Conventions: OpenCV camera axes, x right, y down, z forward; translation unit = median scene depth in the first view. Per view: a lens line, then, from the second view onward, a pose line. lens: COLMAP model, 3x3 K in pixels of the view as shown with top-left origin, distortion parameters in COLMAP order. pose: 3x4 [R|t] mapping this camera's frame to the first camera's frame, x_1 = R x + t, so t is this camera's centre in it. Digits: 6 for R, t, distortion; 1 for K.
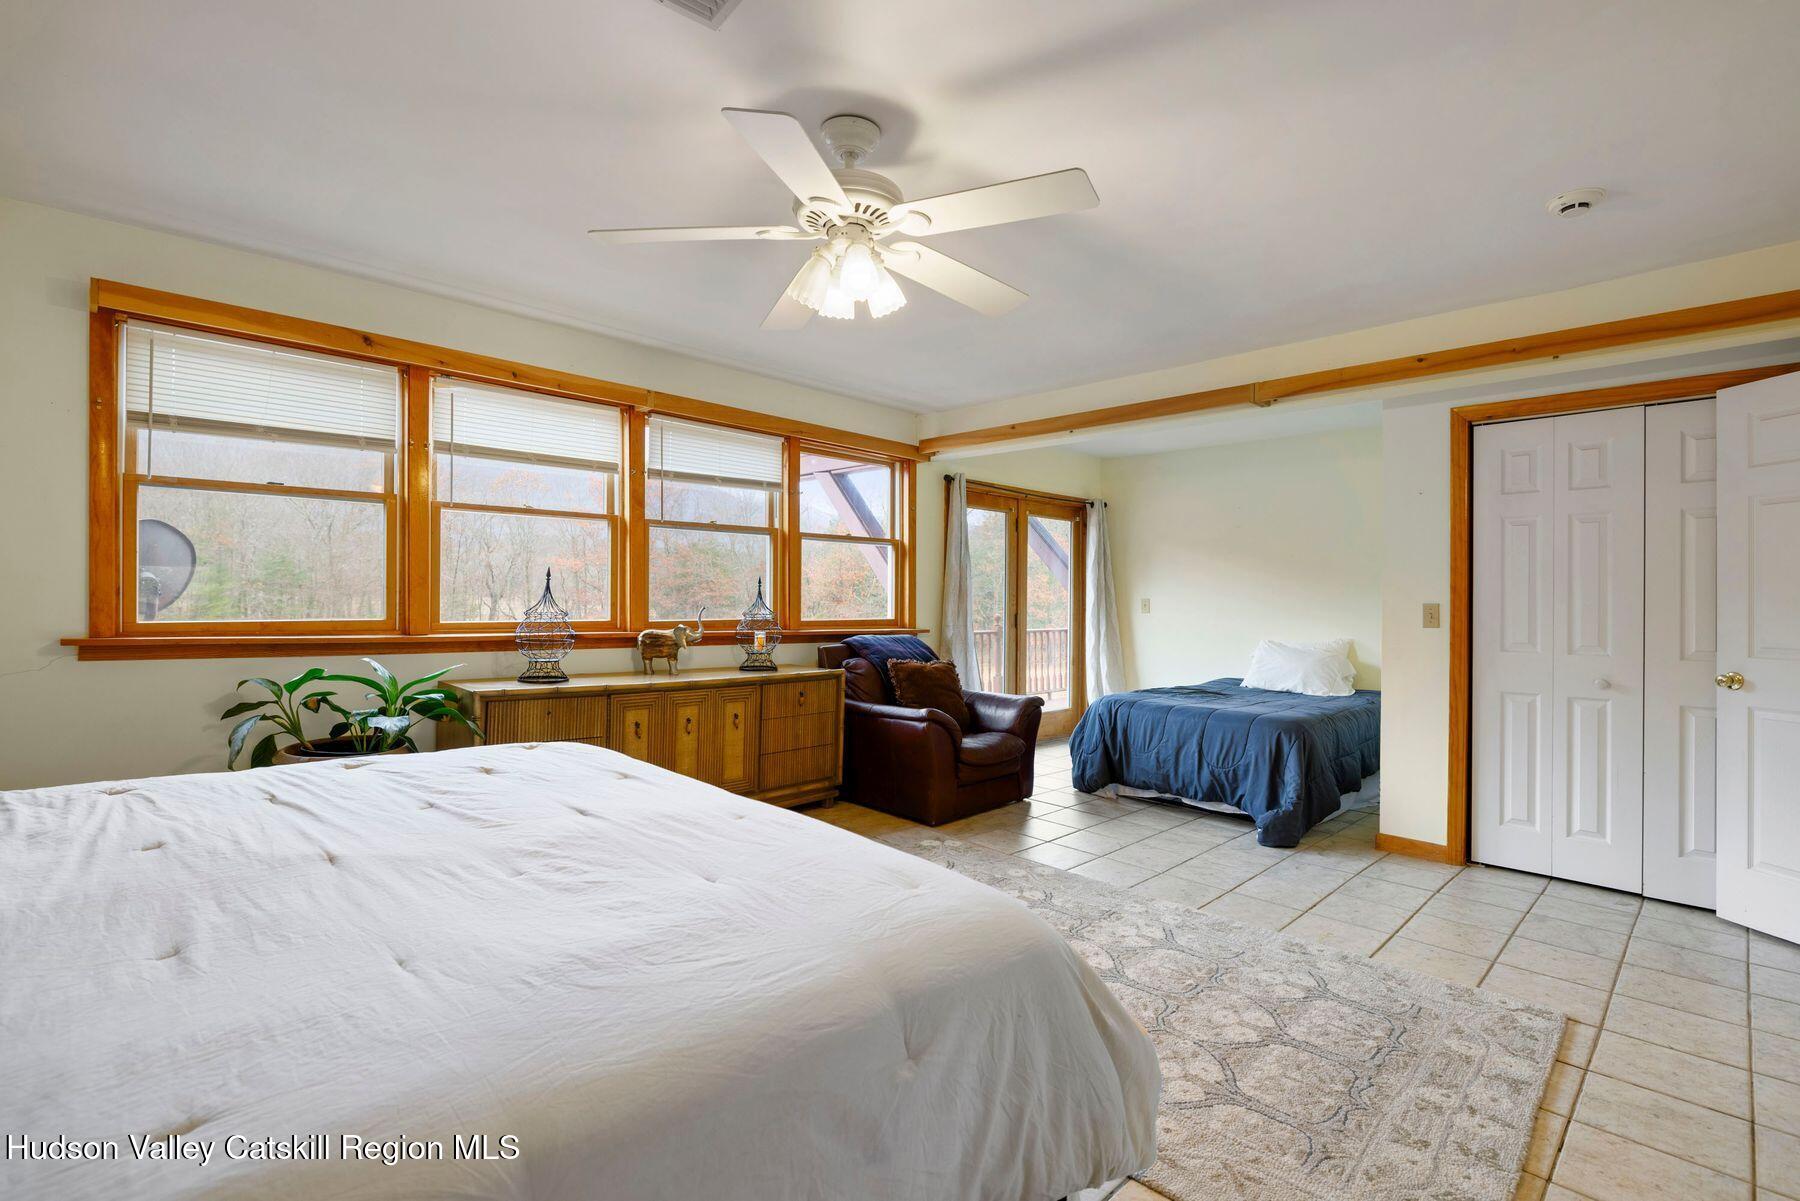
lens RADIAL K [[830.0, 0, 900.0], [0, 830.0, 600.5], [0, 0, 1]] dist [-0.002098, -0.000220]
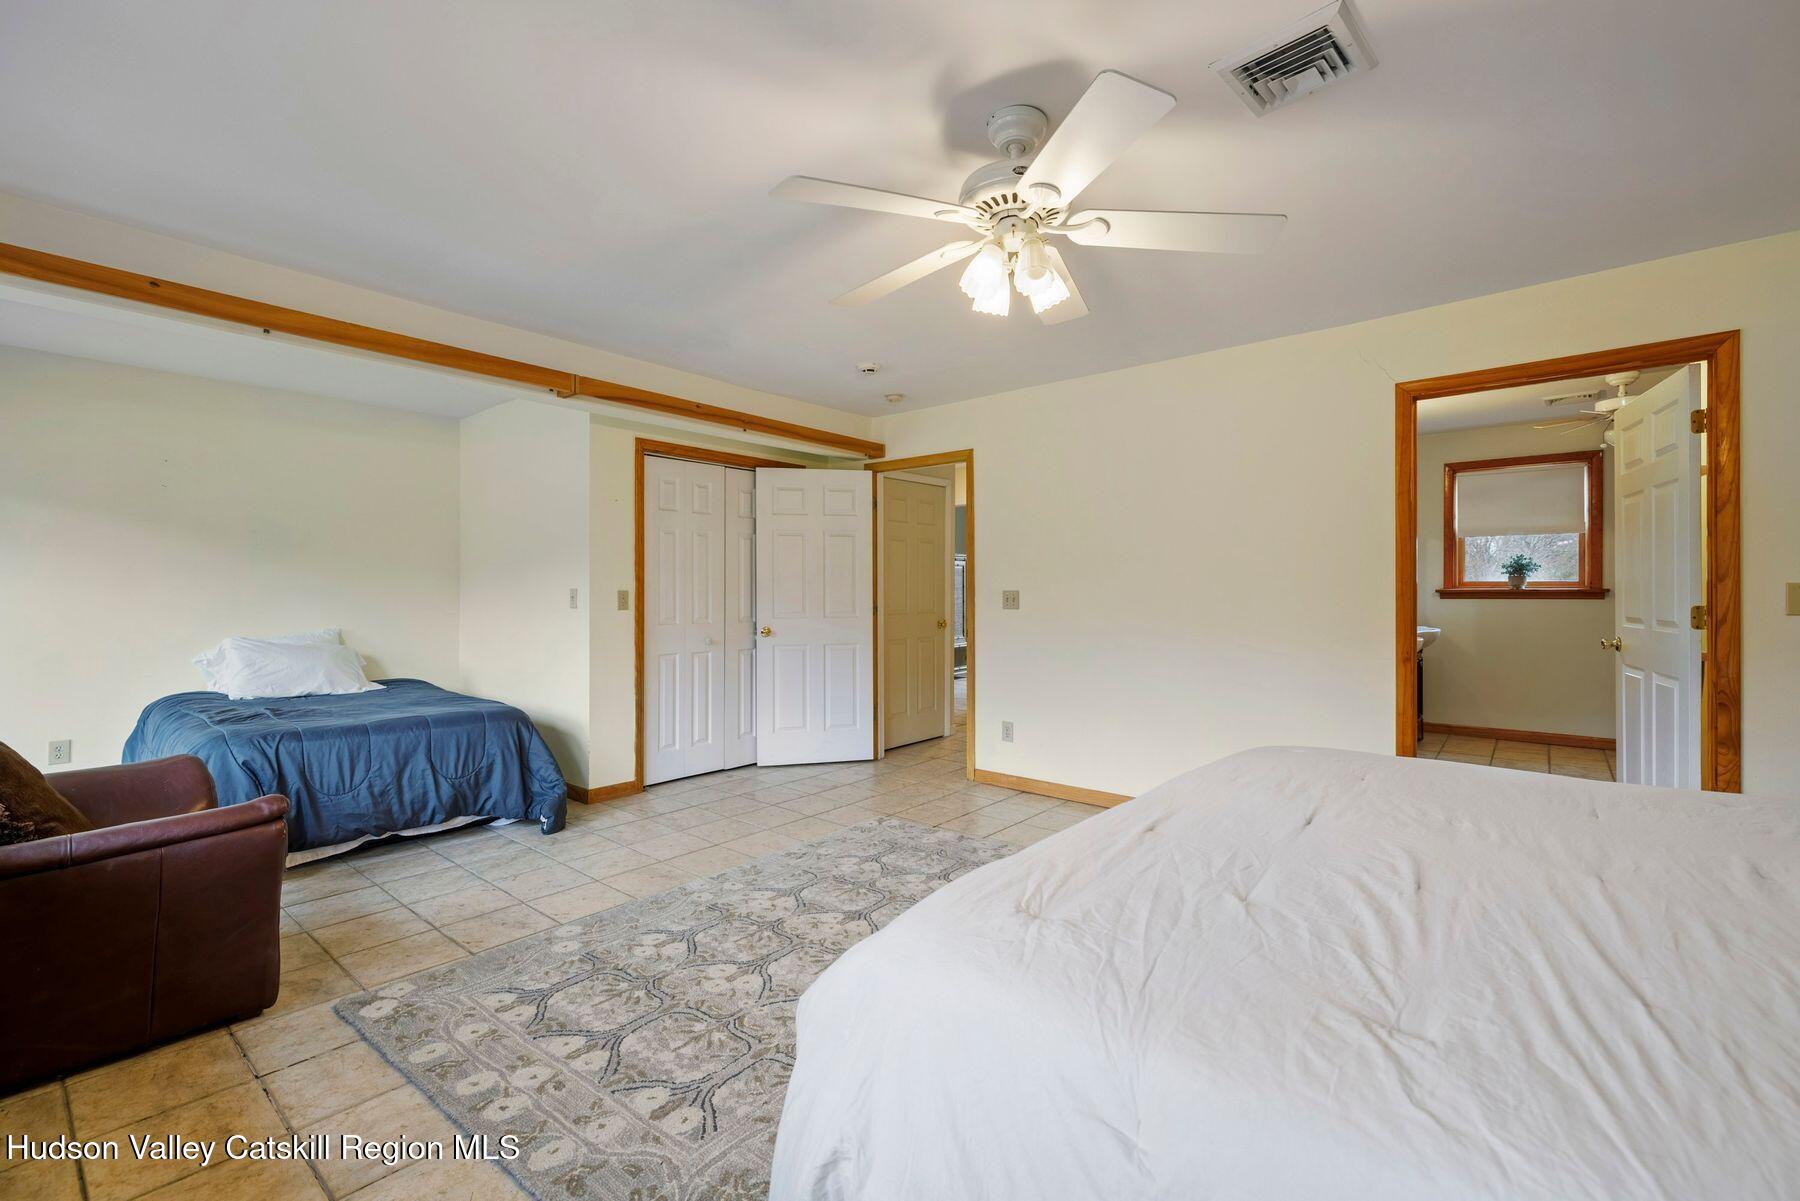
lens RADIAL K [[771.3, 0, 900.0], [0, 771.3, 600.5], [0, 0, 1]] dist [0.001871, 0.000393]
pose [[-0.095809, -0.027472, 0.995021, -0.562512], [-0.002604, 0.999623, 0.027348, -0.014380], [-0.995396, 0.000029, -0.095844, 0.717030]]
